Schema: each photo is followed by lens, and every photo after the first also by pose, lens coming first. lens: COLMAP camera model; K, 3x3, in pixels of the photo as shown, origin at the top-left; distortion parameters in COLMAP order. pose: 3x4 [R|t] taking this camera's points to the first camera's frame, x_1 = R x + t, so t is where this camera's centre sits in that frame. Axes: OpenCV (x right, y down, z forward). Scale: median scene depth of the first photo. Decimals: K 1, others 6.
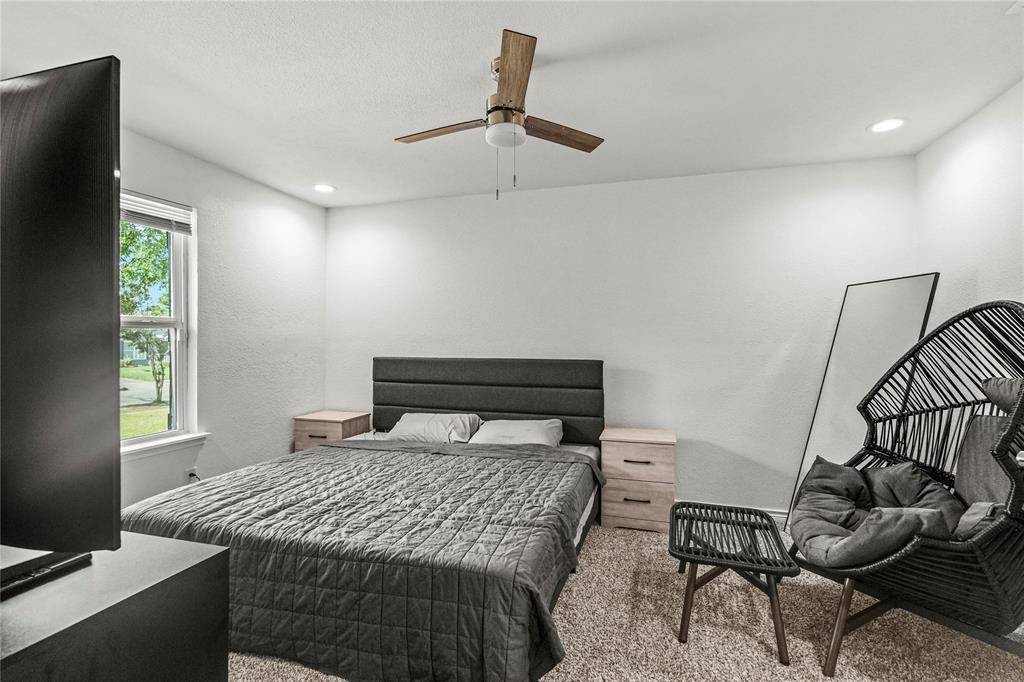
lens RADIAL K [[474.3, 0, 505.5], [0, 474.3, 338.1], [0, 0, 1]] dist [0.001053, 0.000841]
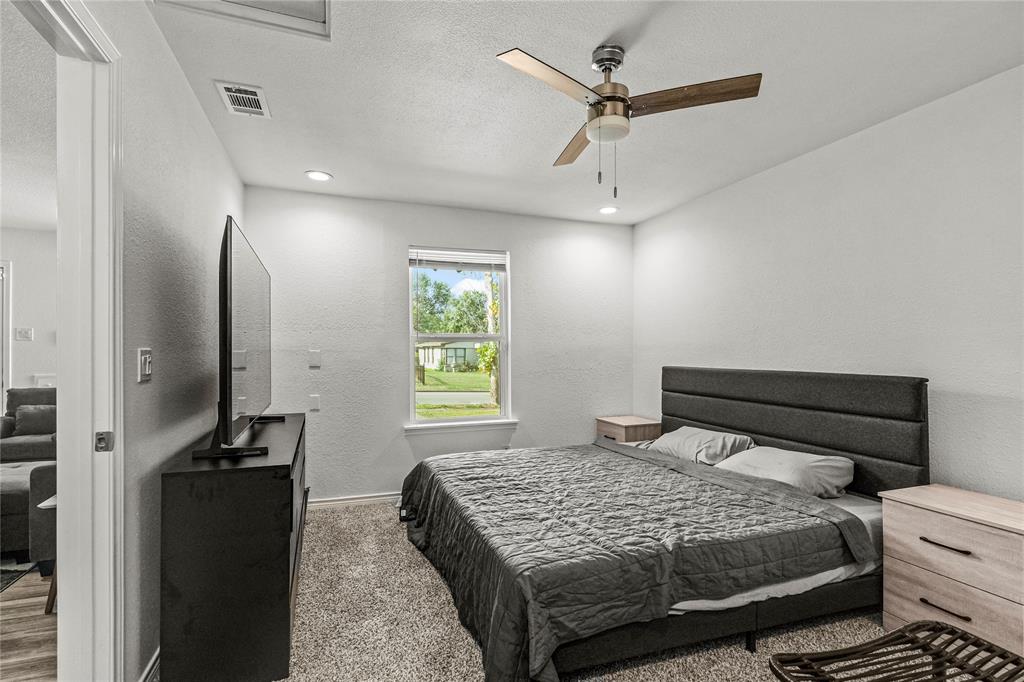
lens RADIAL K [[476.5, 0, 506.9], [0, 476.5, 349.0], [0, 0, 1]] dist [0.006387, 0.000902]
pose [[0.607322, -0.006795, -0.794427, 0.429581], [0.007419, 0.999968, -0.002881, 0.006037], [0.794421, -0.004144, 0.607353, 0.181753]]
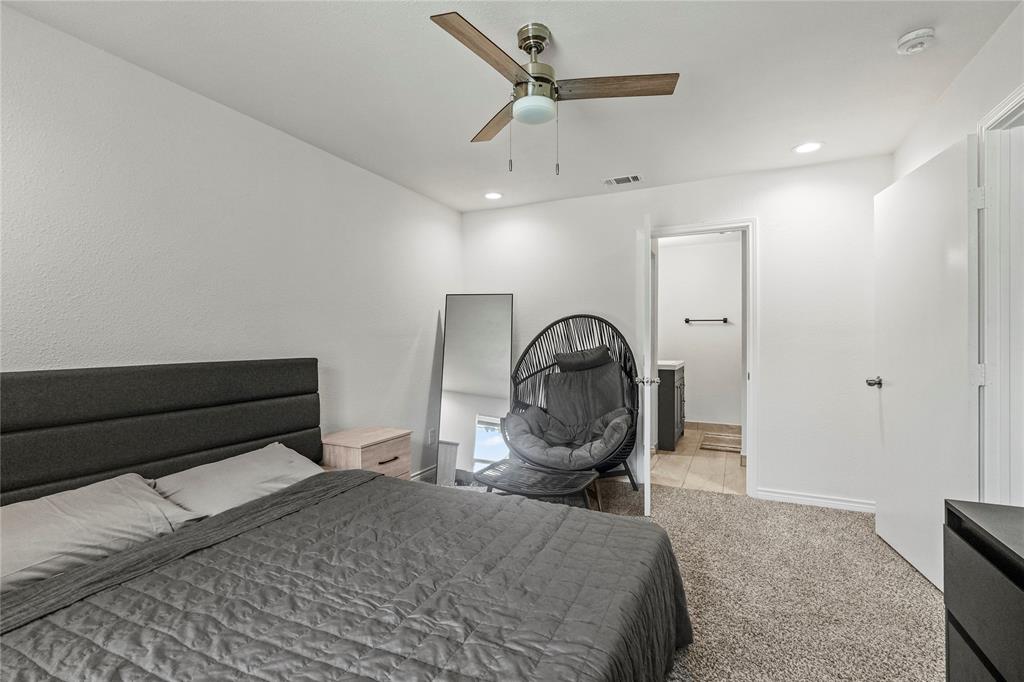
lens RADIAL K [[474.3, 0, 505.5], [0, 474.3, 338.1], [0, 0, 1]] dist [0.001053, 0.000841]
pose [[0.160438, -0.004642, 0.987035, -0.632910], [-0.005135, 0.999971, 0.005537, 0.007124], [-0.987033, -0.005957, 0.160410, 0.619884]]
